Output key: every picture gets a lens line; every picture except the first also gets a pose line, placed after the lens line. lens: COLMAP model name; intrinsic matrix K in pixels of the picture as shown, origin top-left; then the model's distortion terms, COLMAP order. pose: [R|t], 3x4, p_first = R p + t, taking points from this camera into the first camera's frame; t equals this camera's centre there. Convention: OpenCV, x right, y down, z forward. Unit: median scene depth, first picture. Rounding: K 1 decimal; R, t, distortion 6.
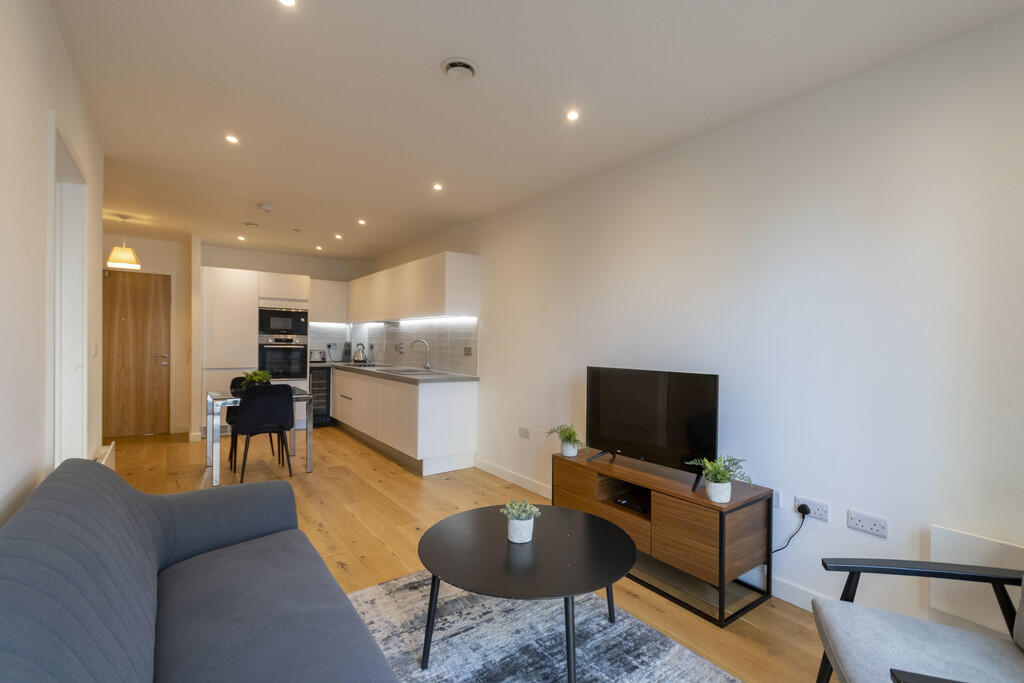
lens RADIAL K [[474.4, 0, 510.5], [0, 474.4, 345.8], [0, 0, 1]] dist [-0.003991, -0.000638]
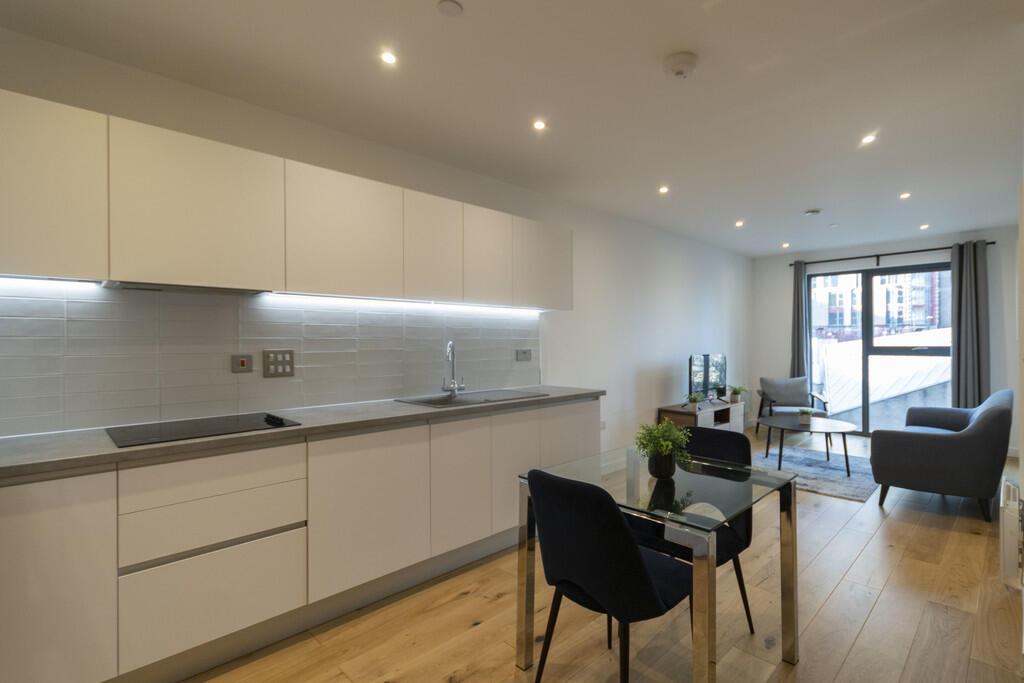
lens RADIAL K [[474.4, 0, 513.9], [0, 474.4, 337.4], [0, 0, 1]] dist [-0.003991, -0.000638]
pose [[-0.130701, -0.002327, 0.991419, -0.637771], [0.015826, 0.999865, 0.004433, -0.015438], [-0.991296, 0.016270, -0.130646, 0.841469]]
